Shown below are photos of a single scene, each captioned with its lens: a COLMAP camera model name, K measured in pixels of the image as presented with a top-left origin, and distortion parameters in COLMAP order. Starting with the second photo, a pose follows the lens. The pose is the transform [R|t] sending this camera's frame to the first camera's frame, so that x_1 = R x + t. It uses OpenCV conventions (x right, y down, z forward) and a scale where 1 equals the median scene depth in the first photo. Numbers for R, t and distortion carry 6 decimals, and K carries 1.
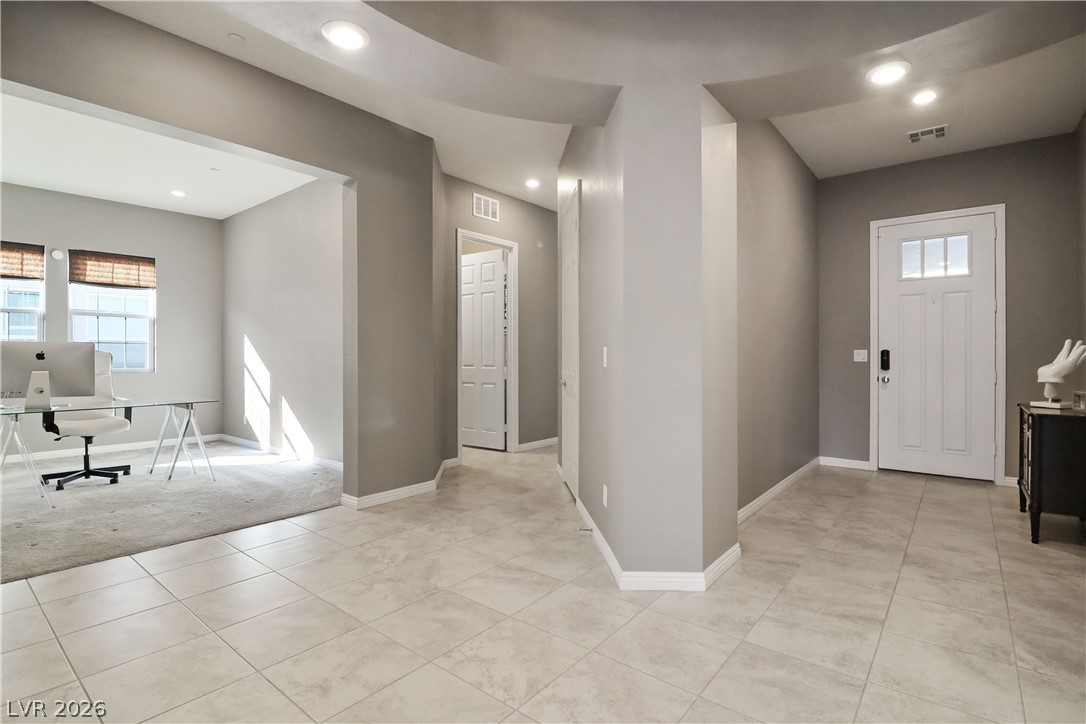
lens RADIAL K [[515.7, 0, 555.6], [0, 515.7, 352.9], [0, 0, 1]] dist [0.001773, -0.013760]
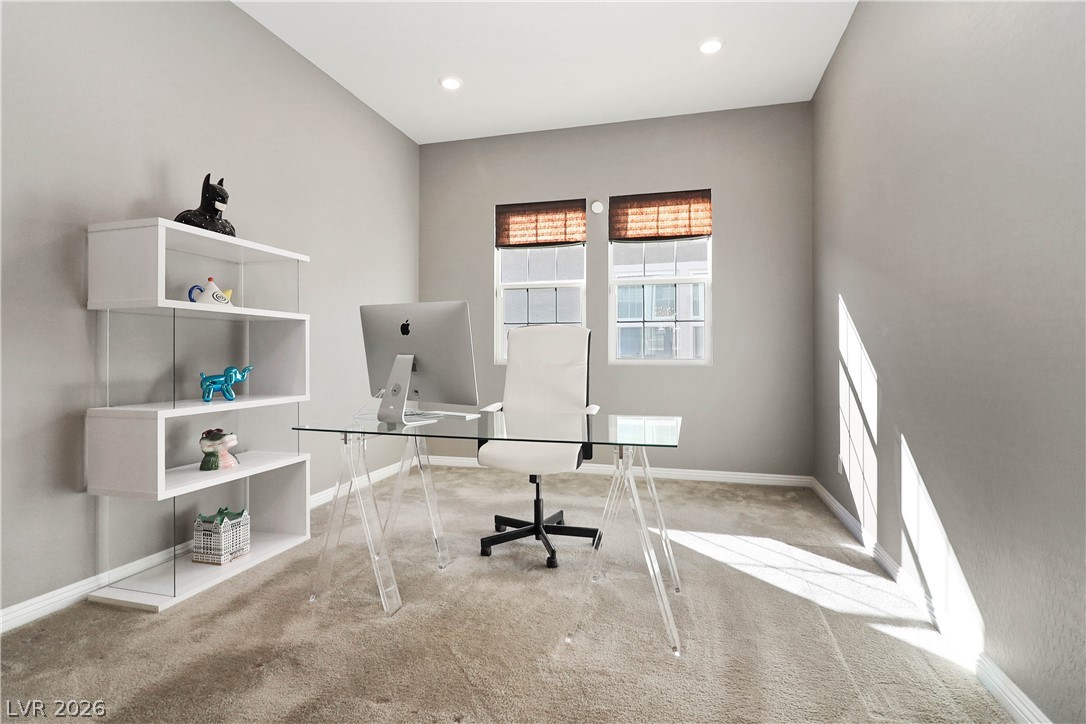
lens RADIAL K [[515.7, 0, 555.6], [0, 515.7, 352.9], [0, 0, 1]] dist [0.001773, -0.013760]
pose [[0.391909, 0.002809, -0.920000, -0.278478], [0.004454, 0.999978, 0.004950, 0.020360], [0.919993, -0.006037, 0.391888, 0.610078]]
